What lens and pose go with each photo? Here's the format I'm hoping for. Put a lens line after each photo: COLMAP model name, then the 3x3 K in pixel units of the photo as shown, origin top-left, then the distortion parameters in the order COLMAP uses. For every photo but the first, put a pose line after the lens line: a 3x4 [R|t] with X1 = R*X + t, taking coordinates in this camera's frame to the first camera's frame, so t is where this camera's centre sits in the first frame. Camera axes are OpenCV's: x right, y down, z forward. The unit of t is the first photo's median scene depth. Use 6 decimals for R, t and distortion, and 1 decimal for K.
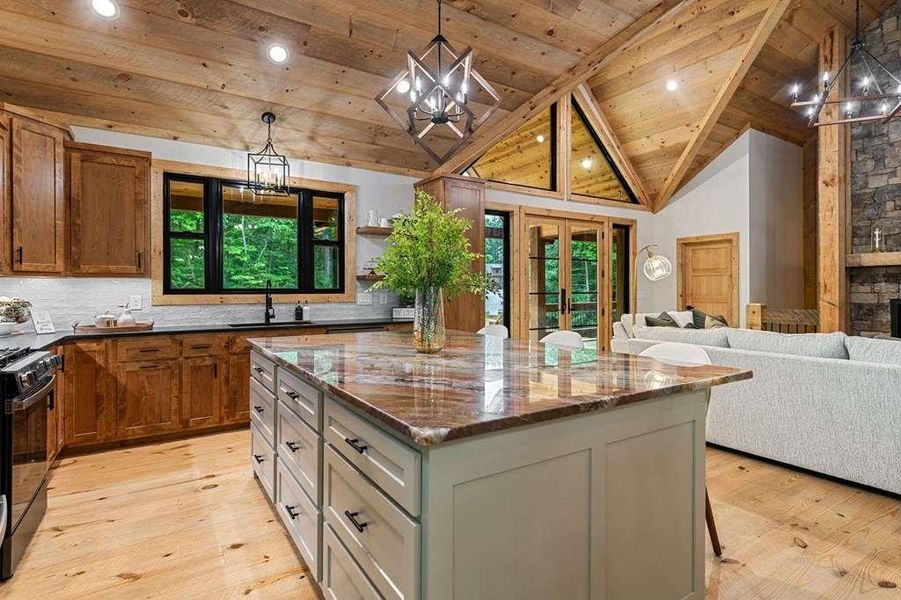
lens RADIAL K [[453.8, 0, 451.0], [0, 453.8, 288.8], [0, 0, 1]] dist [-0.000979, -0.000417]
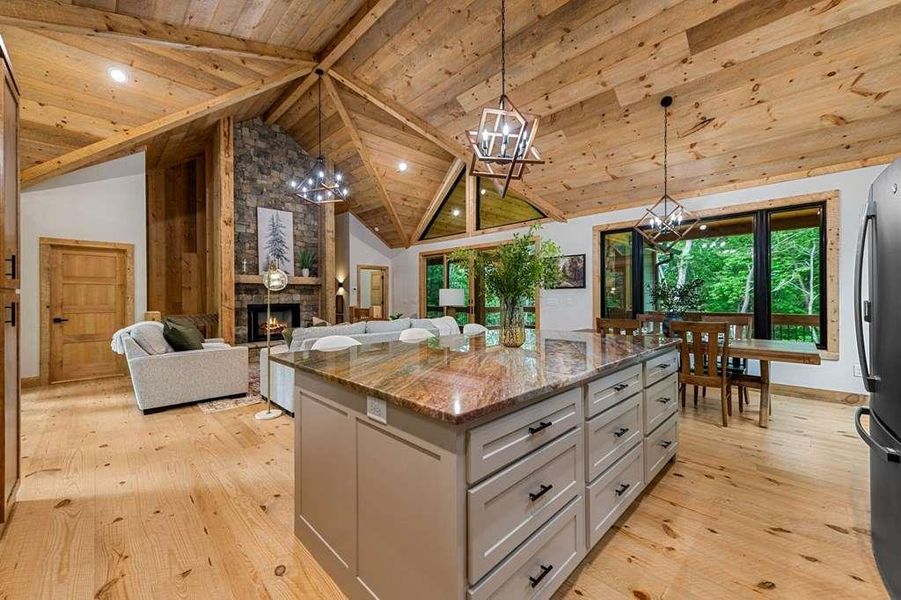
lens RADIAL K [[355.5, 0, 448.6], [0, 355.5, 297.9], [0, 0, 1]] dist [0.000578, -0.000085]
pose [[-0.200070, 0.002084, 0.979779, -0.463566], [0.002757, 0.999995, -0.001564, 0.004175], [-0.979778, 0.002389, -0.200075, 0.653136]]
